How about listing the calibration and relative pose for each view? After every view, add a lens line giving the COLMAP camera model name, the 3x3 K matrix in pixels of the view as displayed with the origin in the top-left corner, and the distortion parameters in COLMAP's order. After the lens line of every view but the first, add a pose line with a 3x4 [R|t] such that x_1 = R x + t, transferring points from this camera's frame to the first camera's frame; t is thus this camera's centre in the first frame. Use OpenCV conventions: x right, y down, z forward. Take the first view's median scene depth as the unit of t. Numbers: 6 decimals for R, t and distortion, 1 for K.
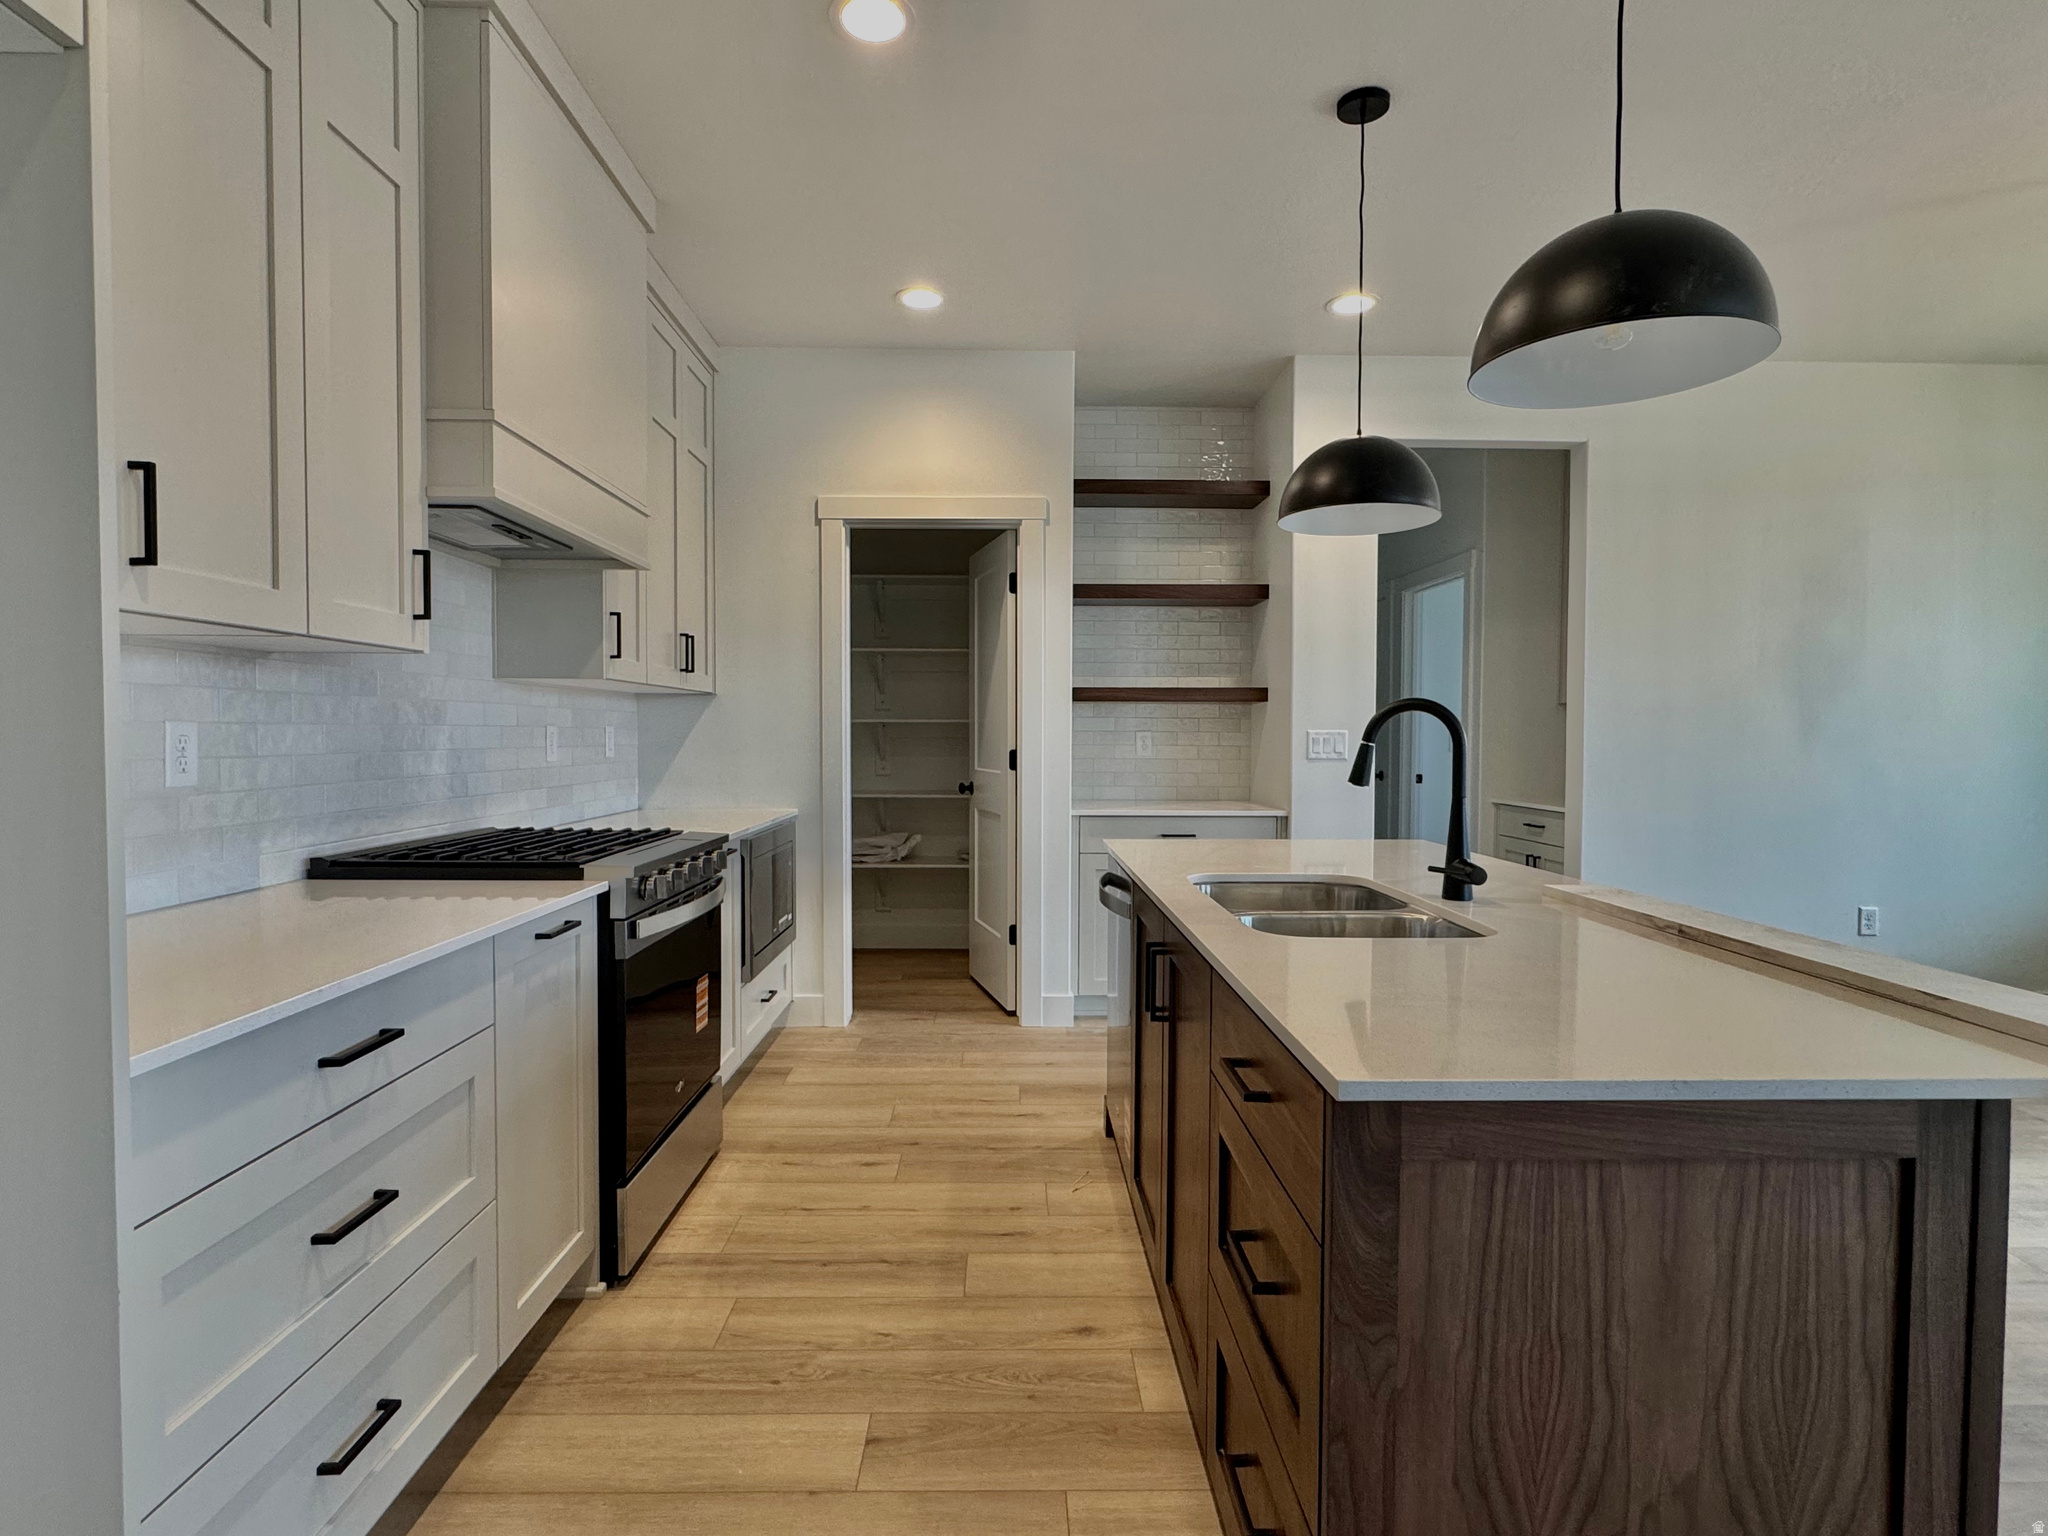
lens RADIAL K [[1014.4, 0, 1024.0], [0, 1014.4, 768.0], [0, 0, 1]] dist [-0.000367, -0.000056]
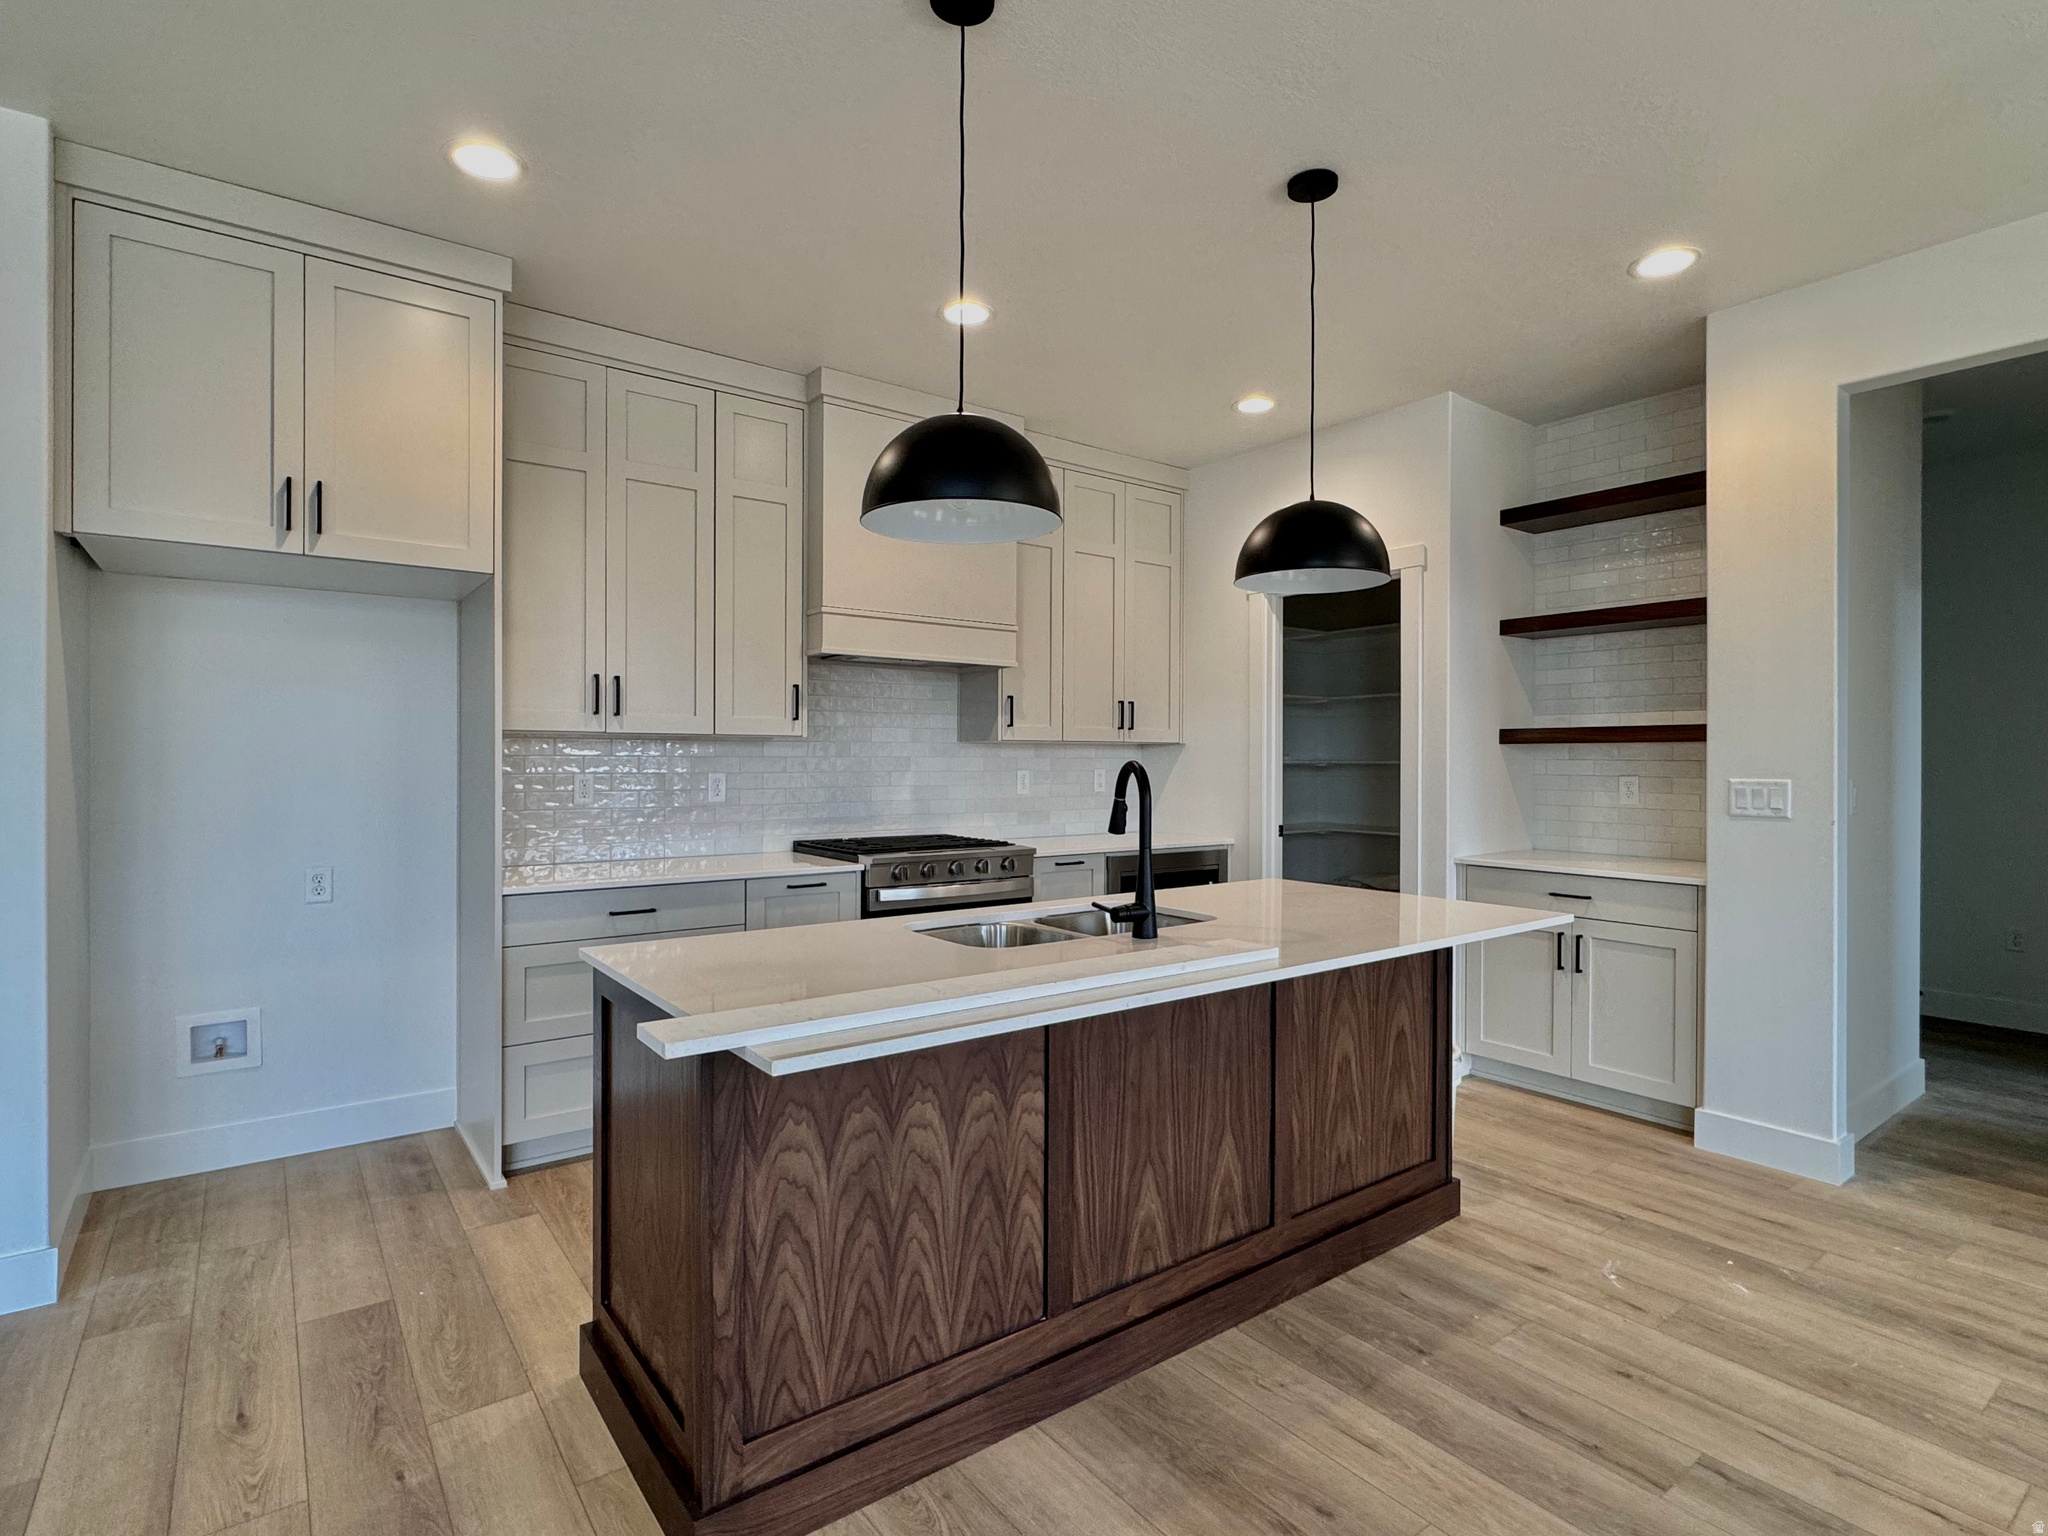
lens RADIAL K [[1014.4, 0, 1024.0], [0, 1014.4, 768.0], [0, 0, 1]] dist [-0.000367, -0.000056]
pose [[0.595693, 0.004871, -0.803197, 0.837248], [-0.027941, 0.999502, -0.014661, -0.026283], [0.802726, 0.031176, 0.595533, 0.134991]]
